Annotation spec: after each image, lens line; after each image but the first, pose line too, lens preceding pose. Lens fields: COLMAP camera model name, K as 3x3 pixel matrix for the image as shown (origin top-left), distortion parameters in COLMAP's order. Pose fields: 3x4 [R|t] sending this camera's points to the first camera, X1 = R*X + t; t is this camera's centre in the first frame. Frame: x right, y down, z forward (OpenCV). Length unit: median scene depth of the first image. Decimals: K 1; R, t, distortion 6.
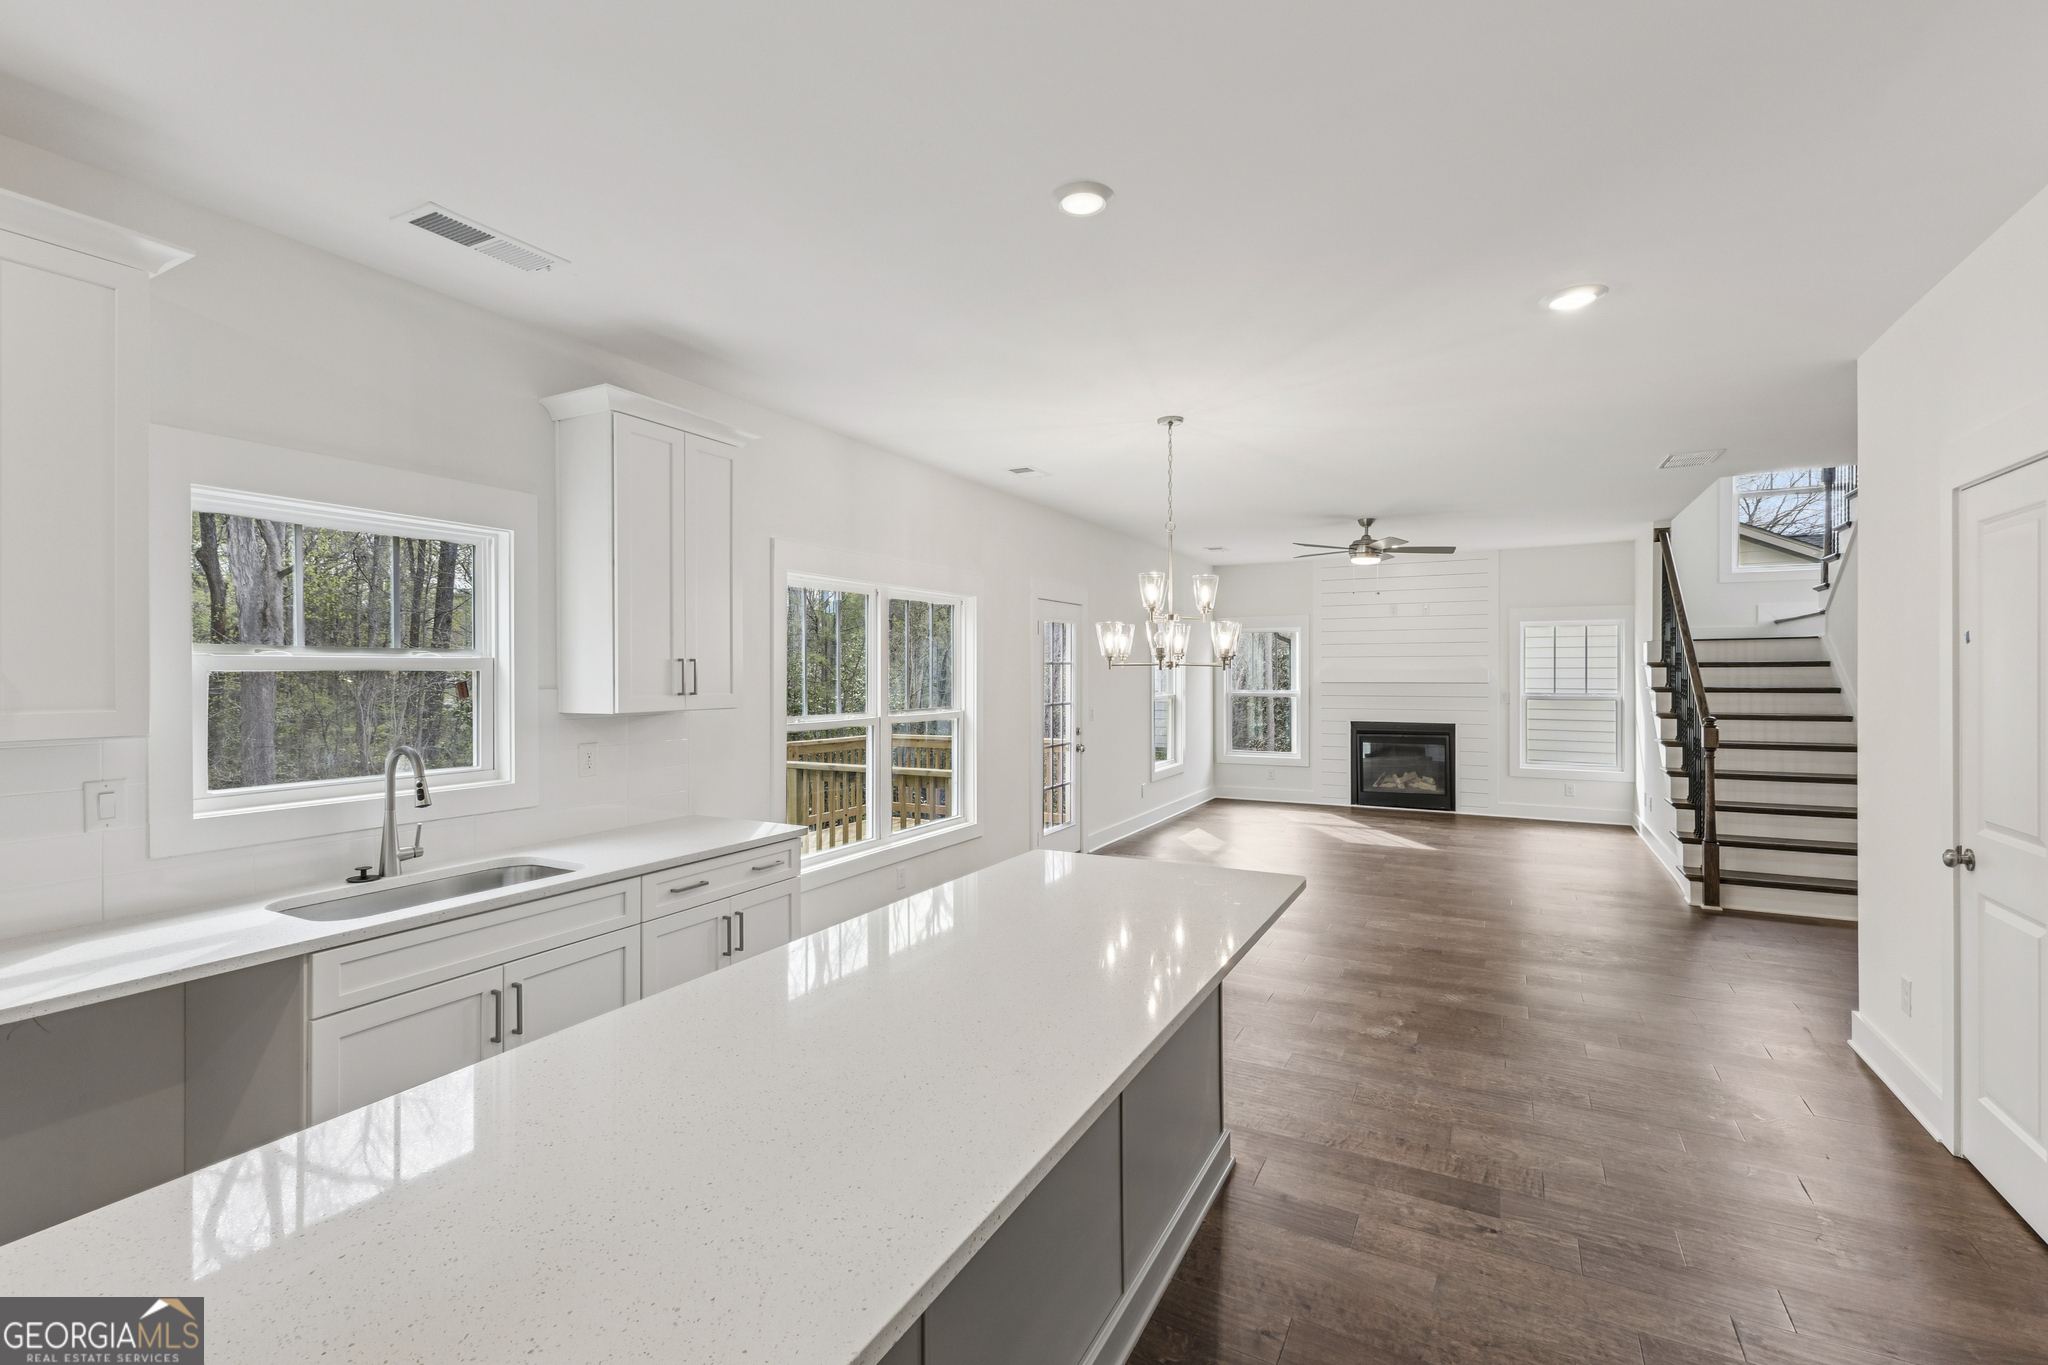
lens RADIAL K [[888.8, 0, 1017.3], [0, 888.8, 672.7], [0, 0, 1]] dist [0.016880, -0.004843]
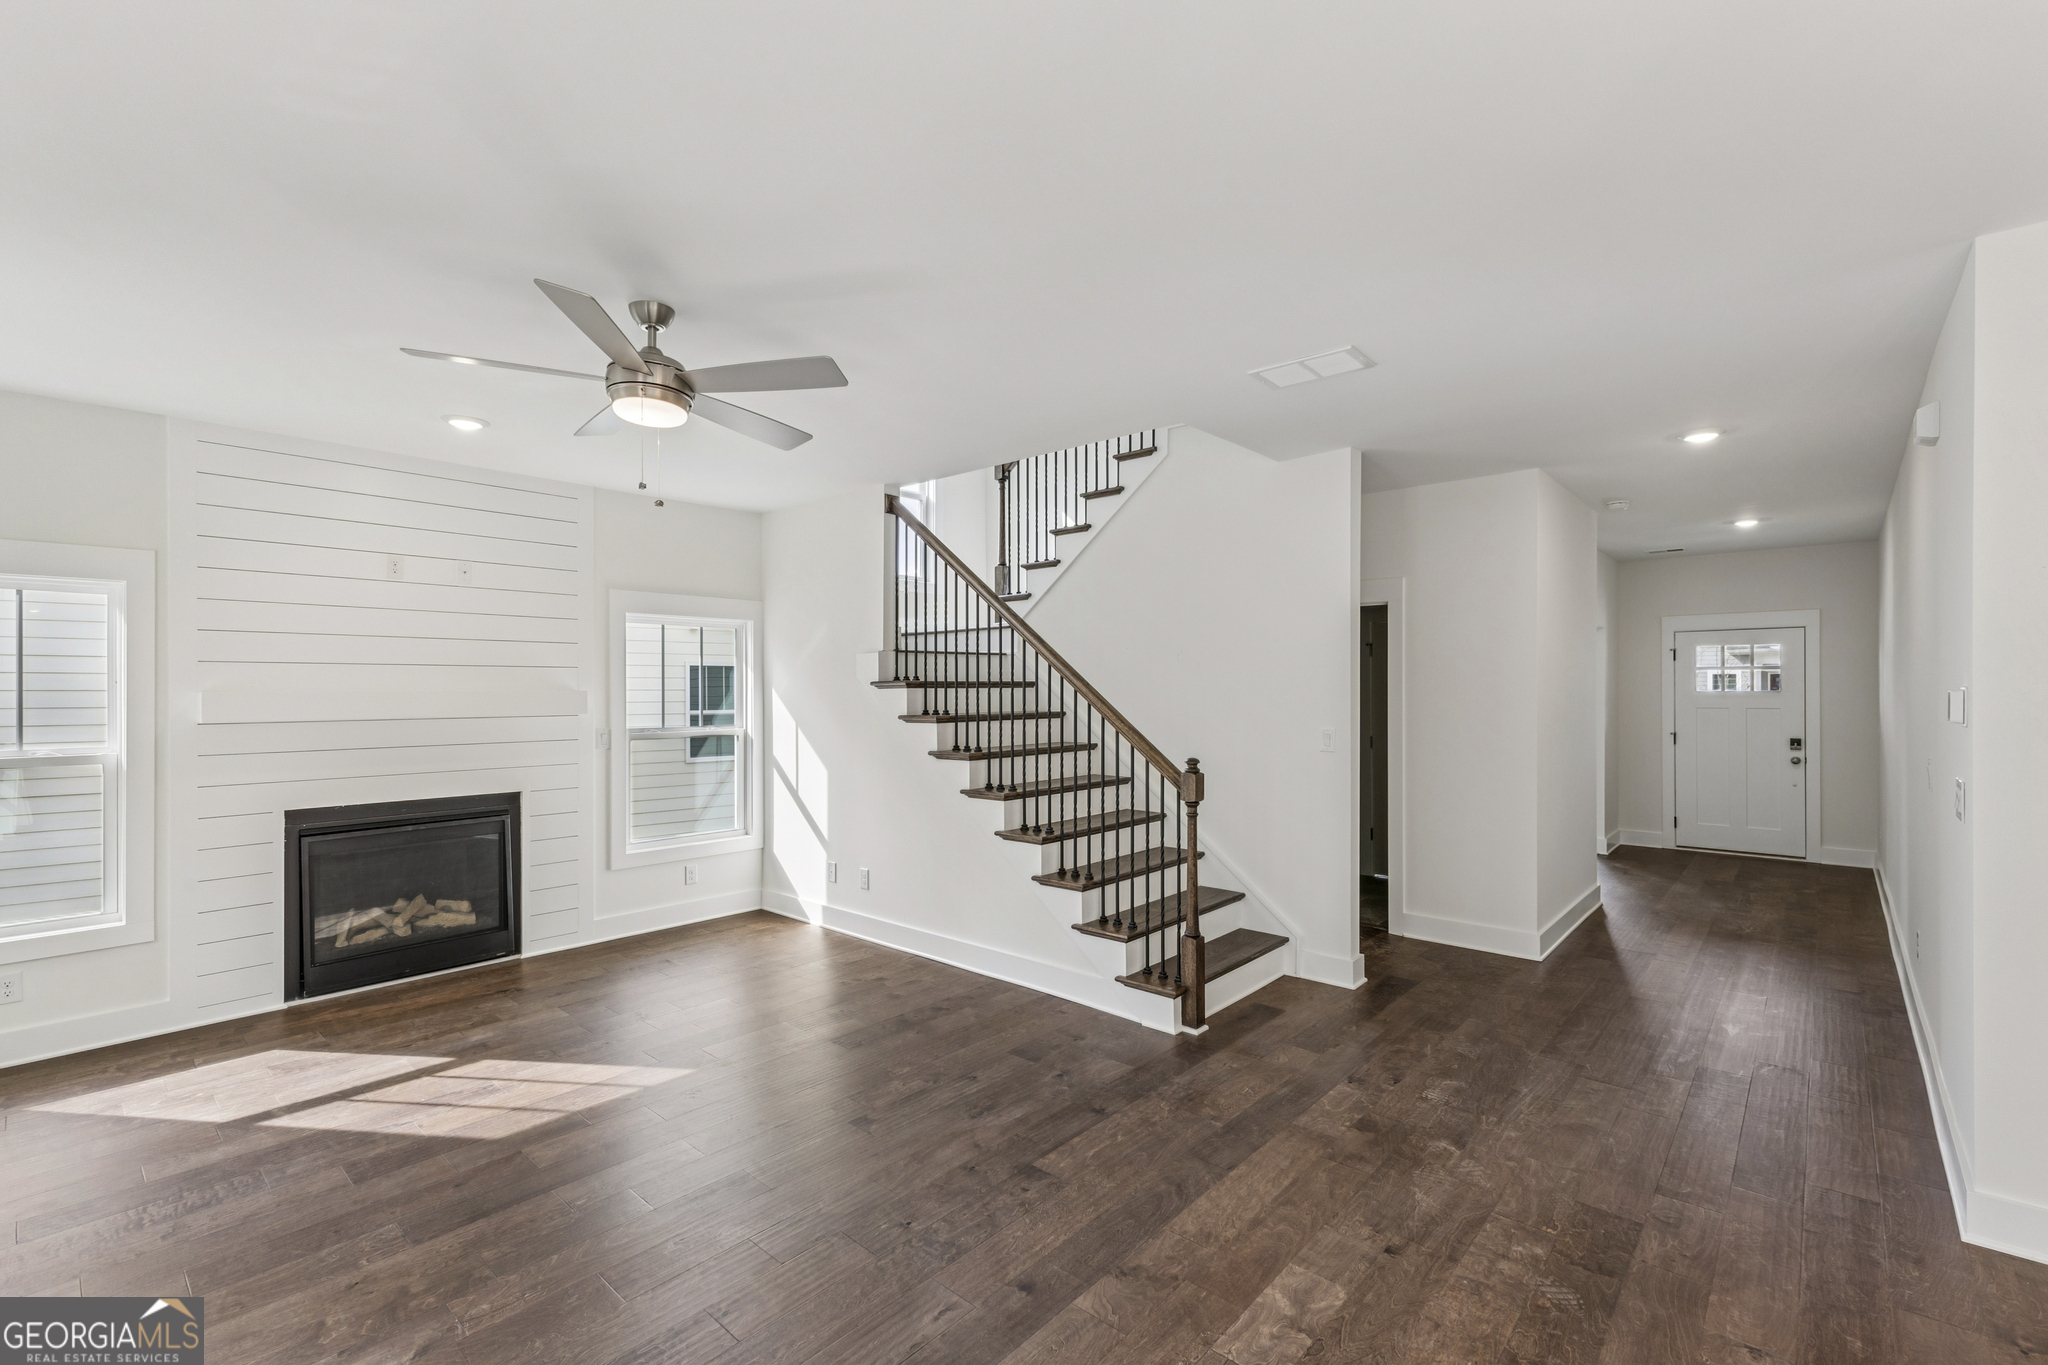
lens RADIAL K [[888.8, 0, 1020.8], [0, 888.8, 690.1], [0, 0, 1]] dist [0.016880, -0.004843]
pose [[0.238758, 0.001673, 0.971078, 0.039989], [0.005169, 0.999982, -0.002993, -0.001151], [-0.971065, 0.005734, 0.238745, 0.613390]]
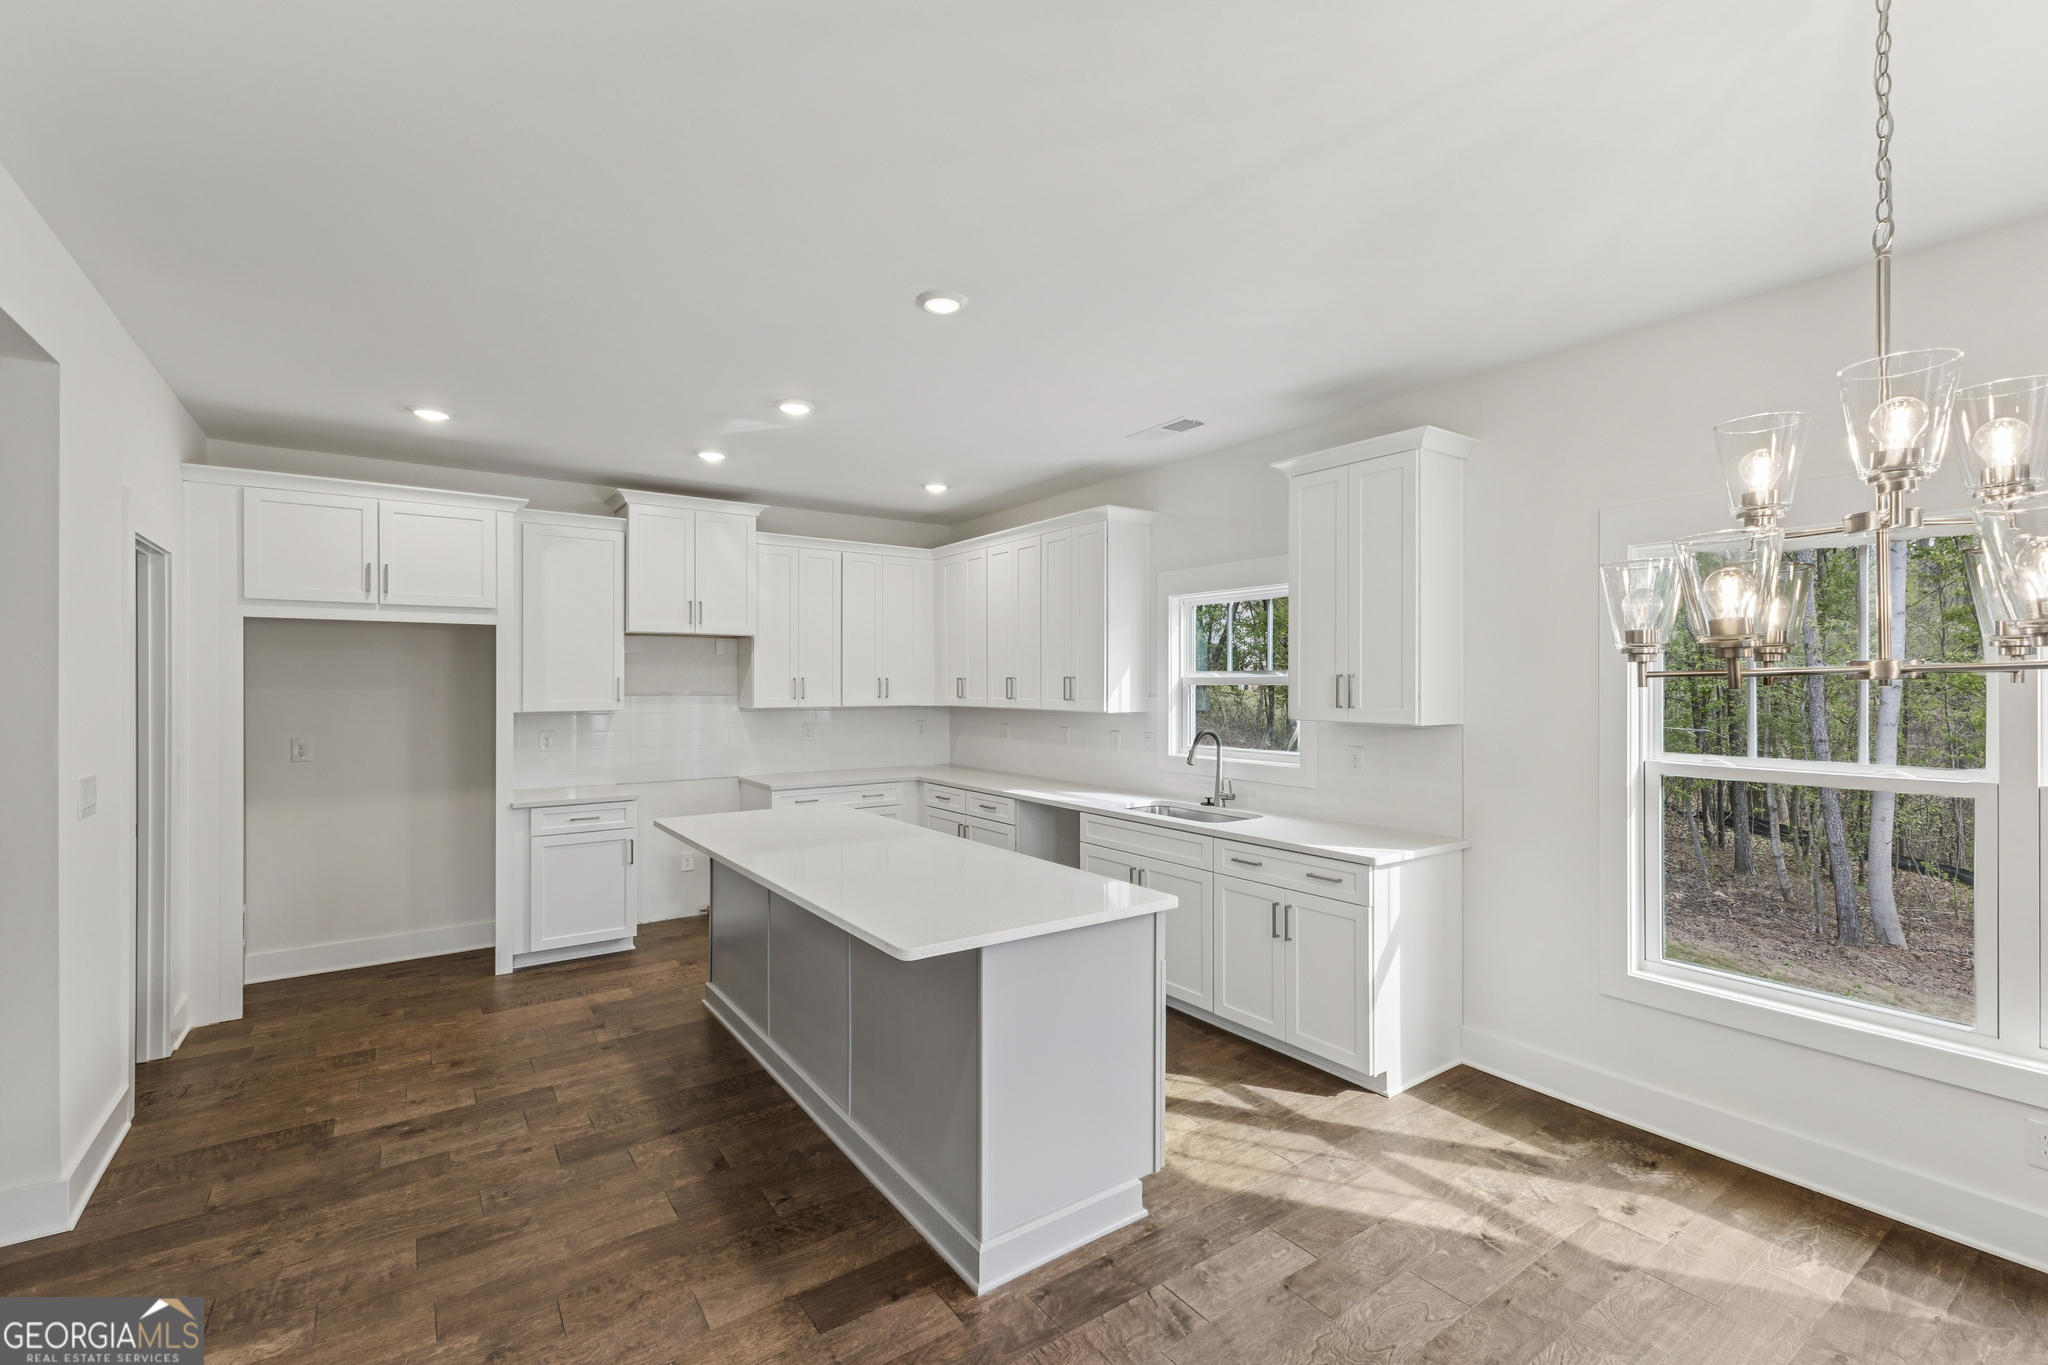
lens RADIAL K [[888.8, 0, 1016.3], [0, 888.8, 677.2], [0, 0, 1]] dist [0.016880, -0.004843]
pose [[-0.449300, -0.008693, -0.893339, 0.303063], [-0.004056, 0.999962, -0.007691, -0.000595], [0.893372, 0.000168, -0.449318, 0.443327]]
